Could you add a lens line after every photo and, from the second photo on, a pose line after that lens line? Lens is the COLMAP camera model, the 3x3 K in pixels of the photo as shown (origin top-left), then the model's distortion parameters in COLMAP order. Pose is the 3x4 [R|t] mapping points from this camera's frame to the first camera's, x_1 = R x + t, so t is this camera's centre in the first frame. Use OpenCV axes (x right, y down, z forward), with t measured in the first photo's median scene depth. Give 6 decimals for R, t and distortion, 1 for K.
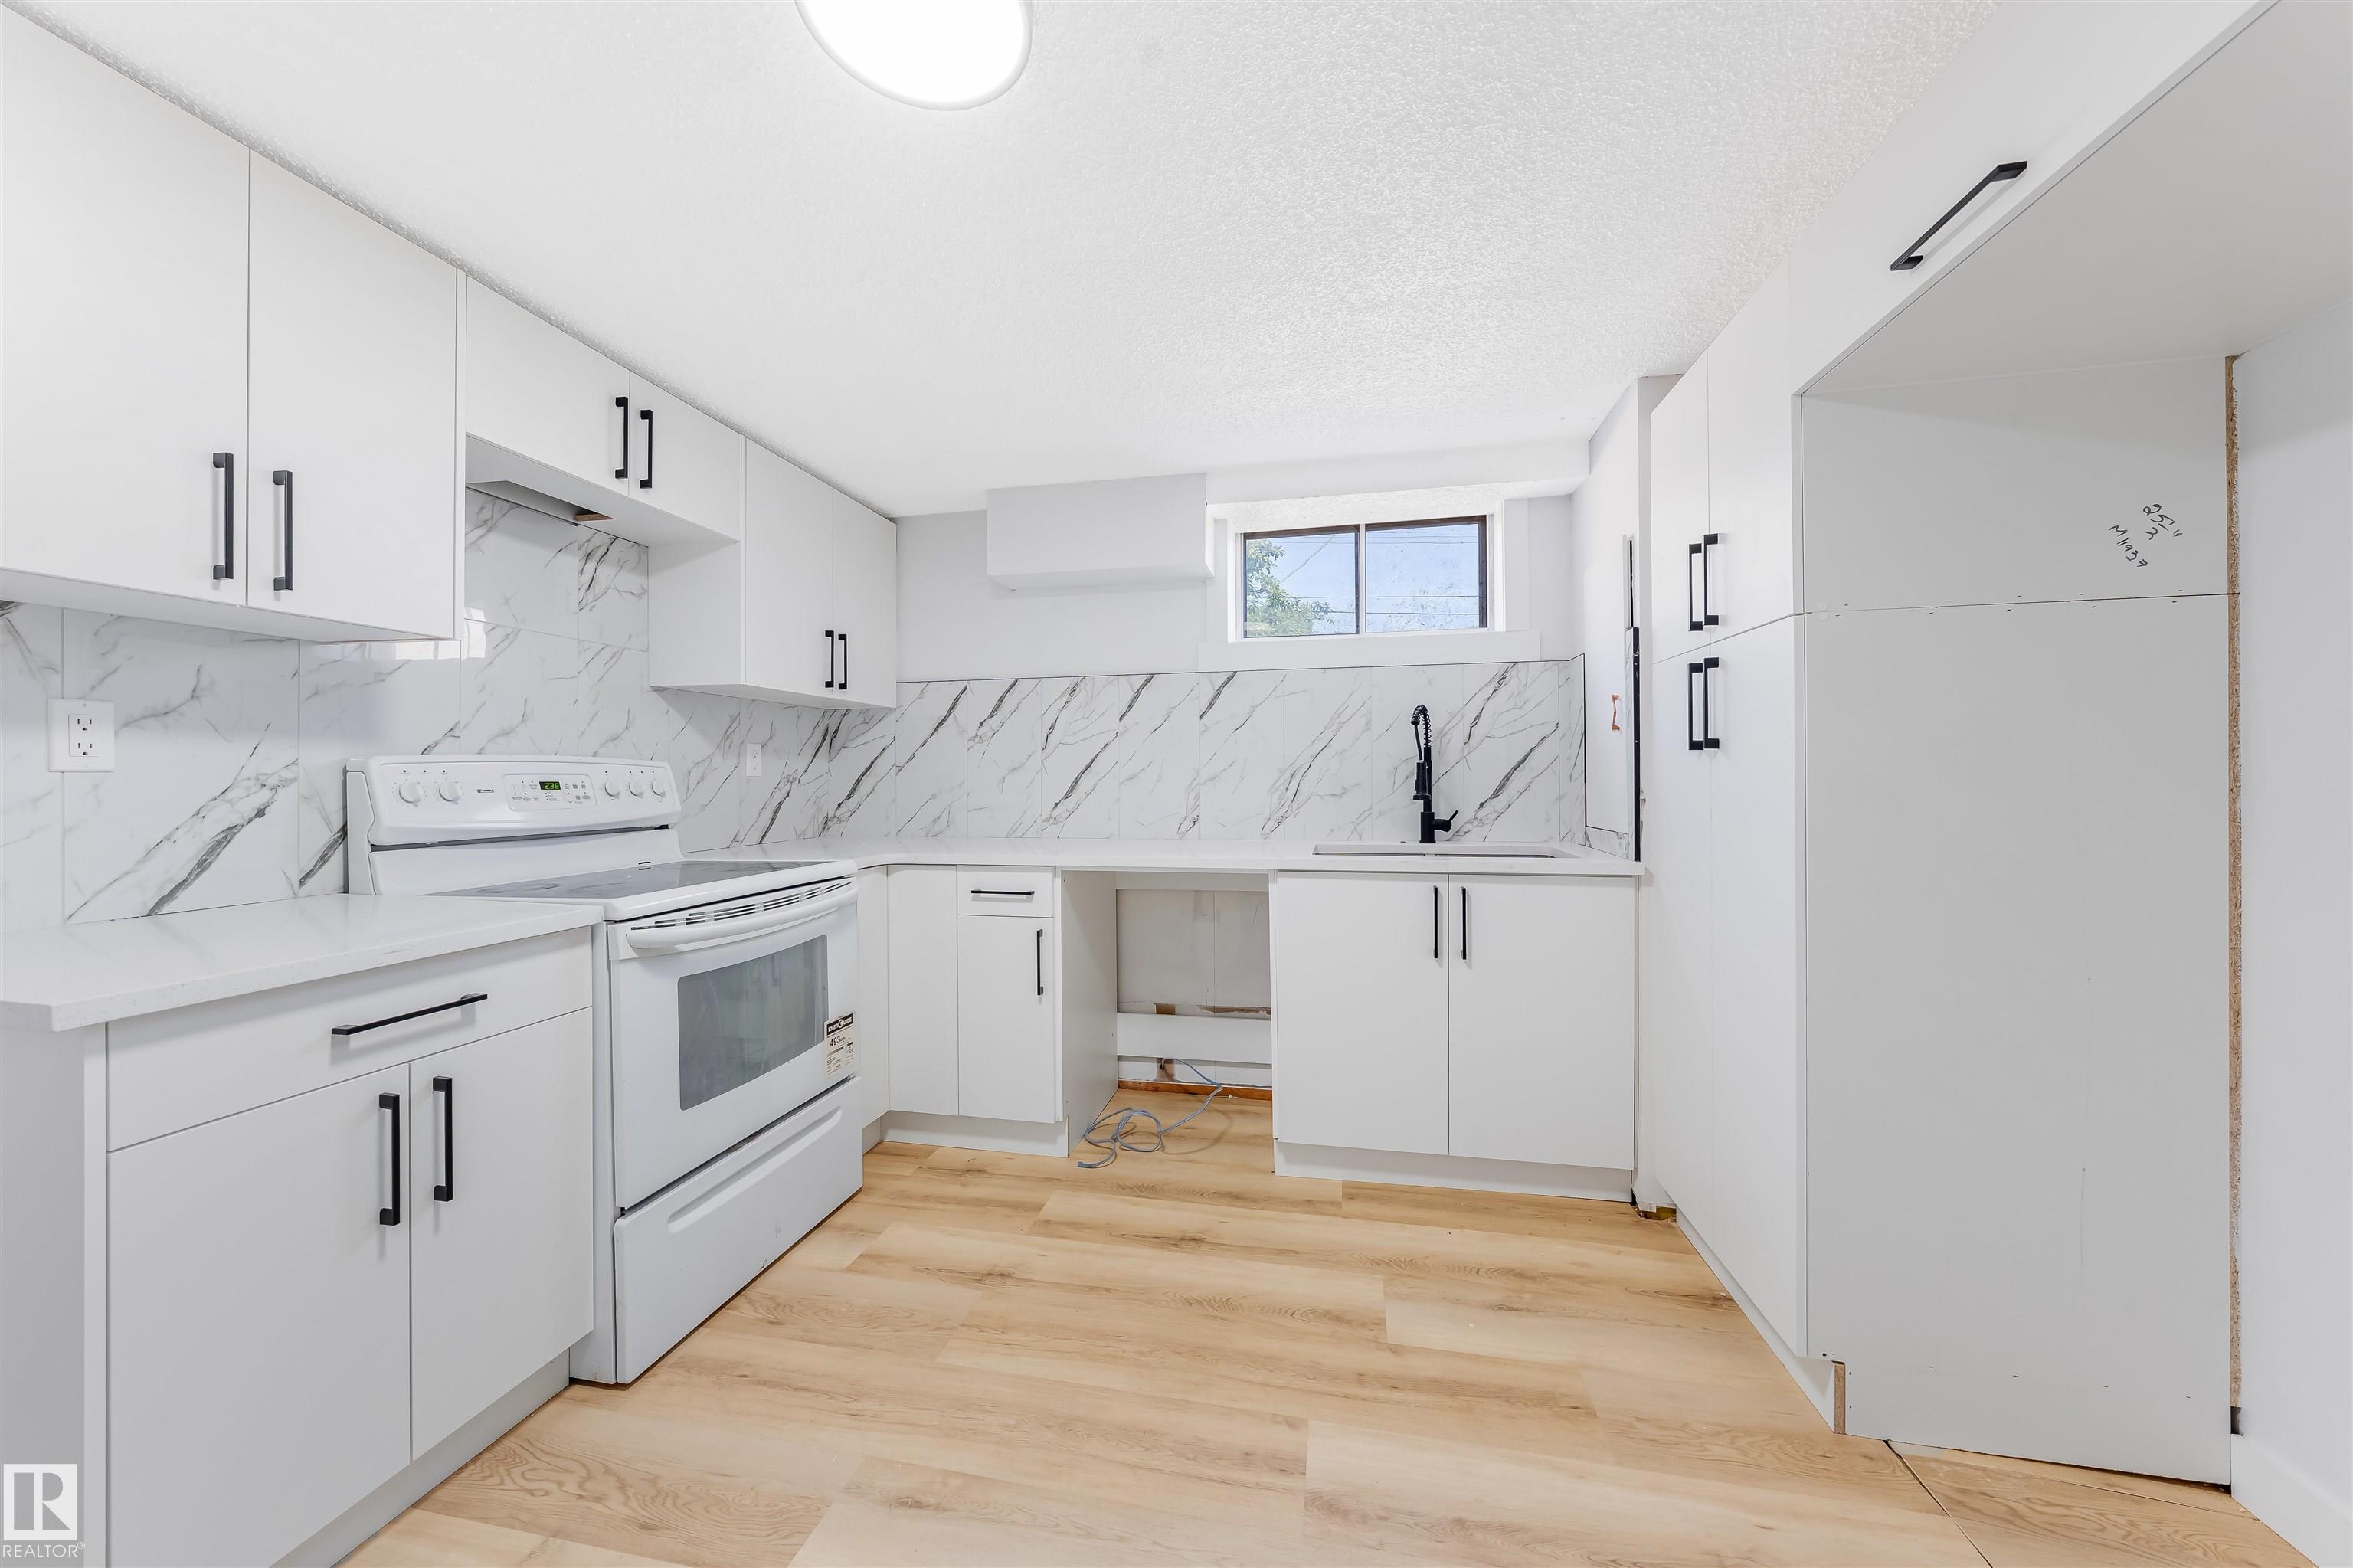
lens RADIAL K [[813.2, 0, 1180.0], [0, 813.2, 774.6], [0, 0, 1]] dist [-0.001816, 0.000045]
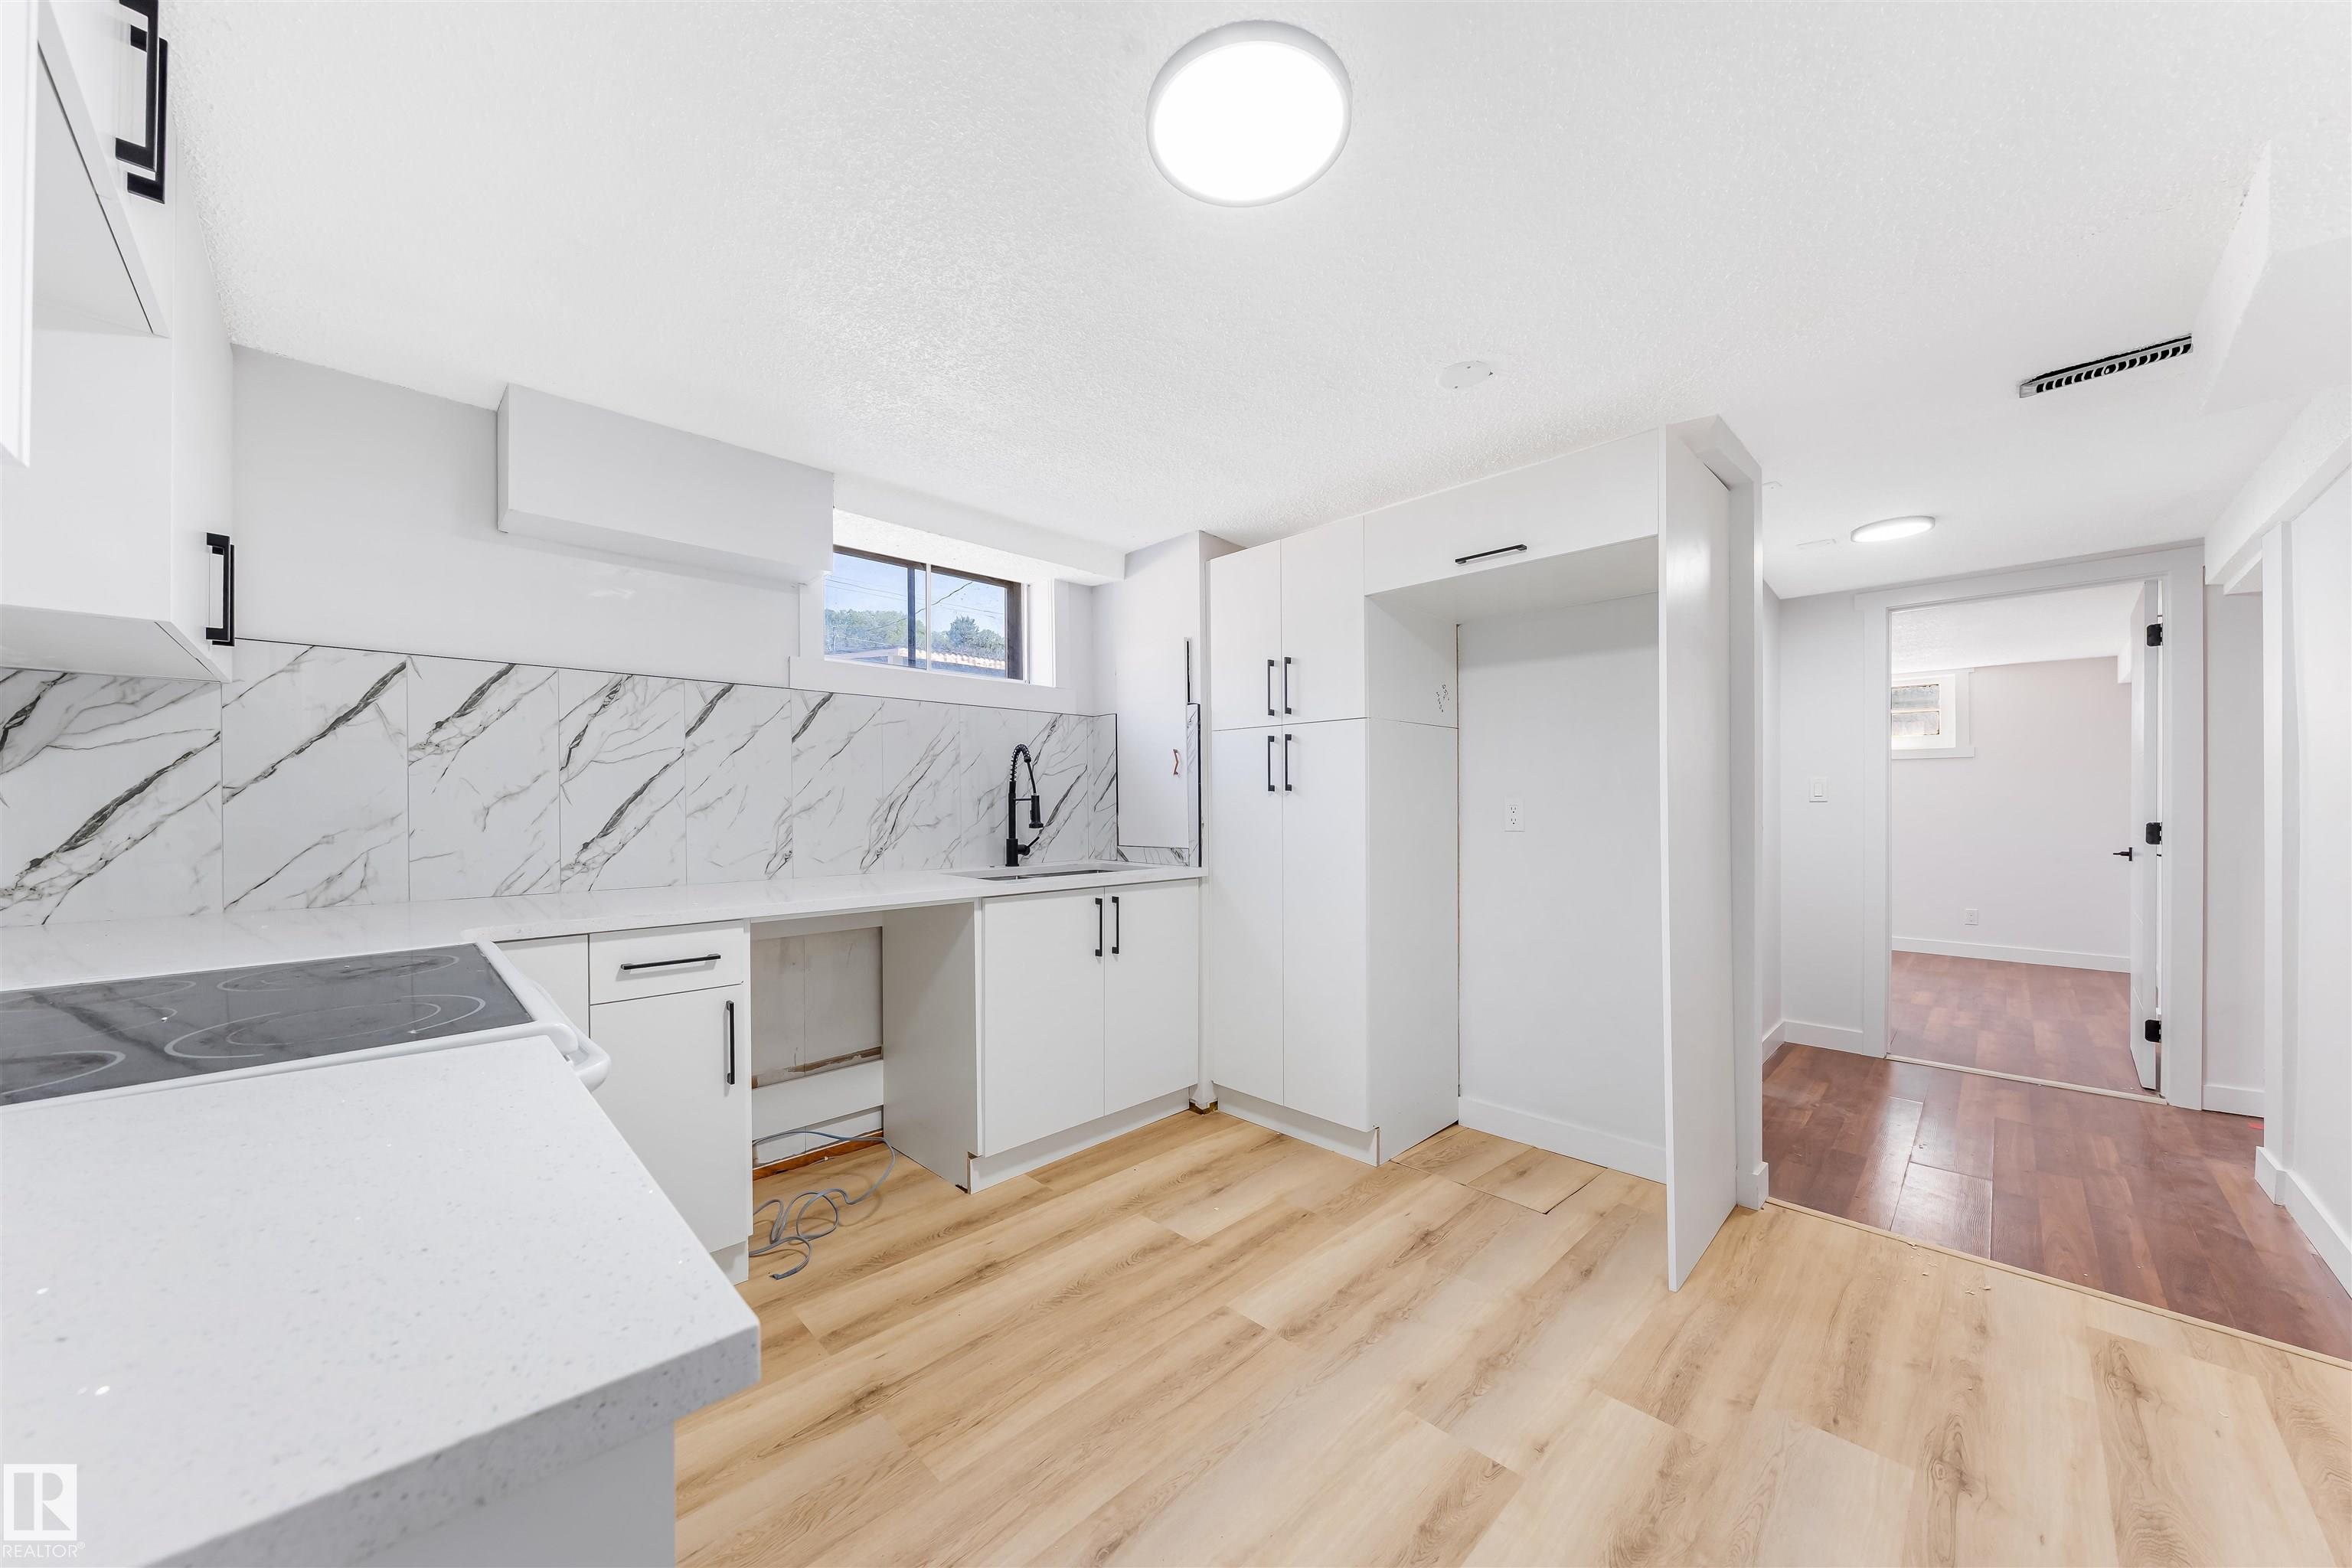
lens RADIAL K [[812.8, 0, 1173.0], [0, 812.8, 800.2], [0, 0, 1]] dist [-0.001816, 0.000045]
pose [[0.569164, 0.009365, 0.822171, -0.571873], [-0.003927, 0.999955, -0.008672, 0.001014], [-0.822215, 0.001707, 0.569175, 0.196451]]
